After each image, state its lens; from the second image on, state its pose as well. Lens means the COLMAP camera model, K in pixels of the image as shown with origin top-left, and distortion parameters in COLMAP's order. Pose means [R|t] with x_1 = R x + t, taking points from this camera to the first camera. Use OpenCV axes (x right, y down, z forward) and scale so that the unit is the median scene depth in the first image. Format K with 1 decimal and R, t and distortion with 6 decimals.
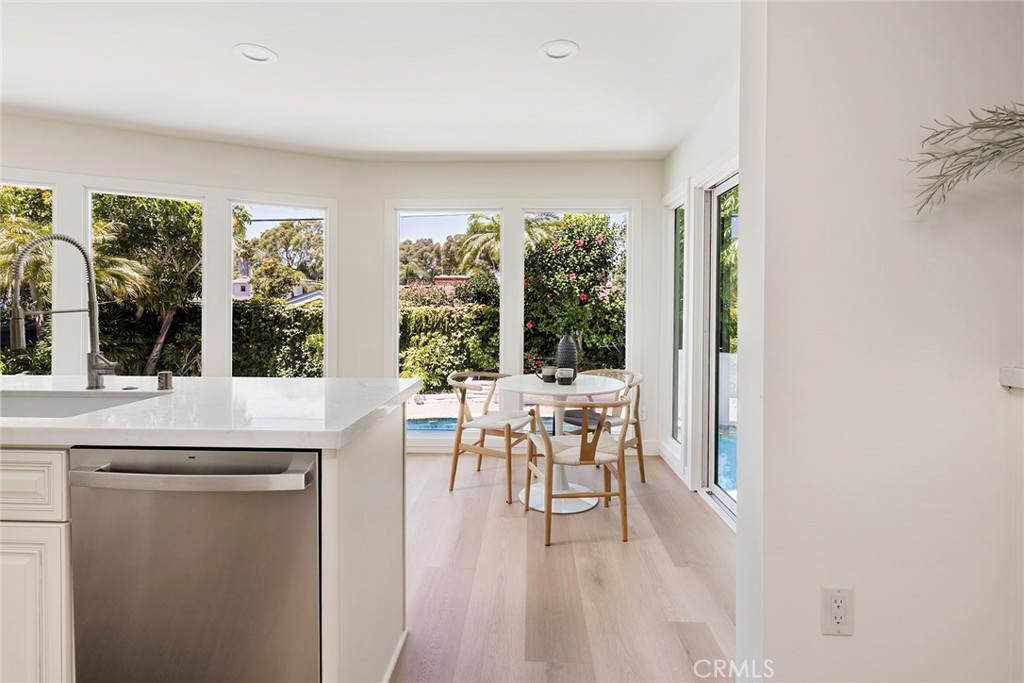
lens RADIAL K [[473.9, 0, 511.6], [0, 473.9, 314.9], [0, 0, 1]] dist [-0.002097, -0.000173]
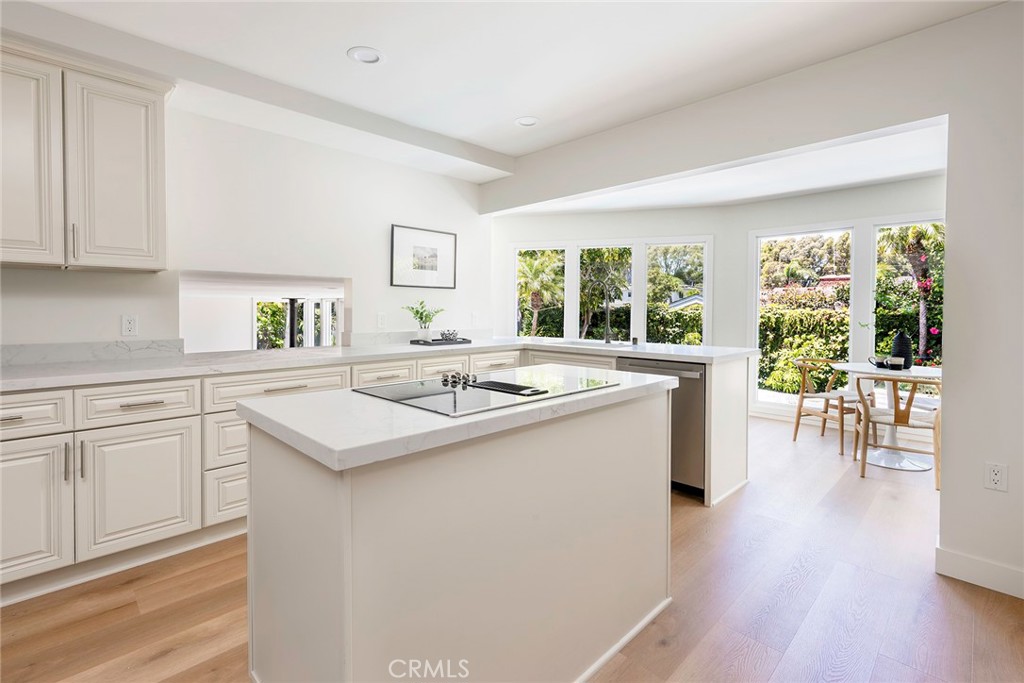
lens RADIAL K [[473.9, 0, 511.6], [0, 473.9, 314.9], [0, 0, 1]] dist [-0.002097, -0.000173]
pose [[0.730267, 0.006593, -0.683130, 0.059999], [-0.011716, 0.999927, -0.002873, 0.004135], [0.683062, 0.010102, 0.730291, -0.165172]]
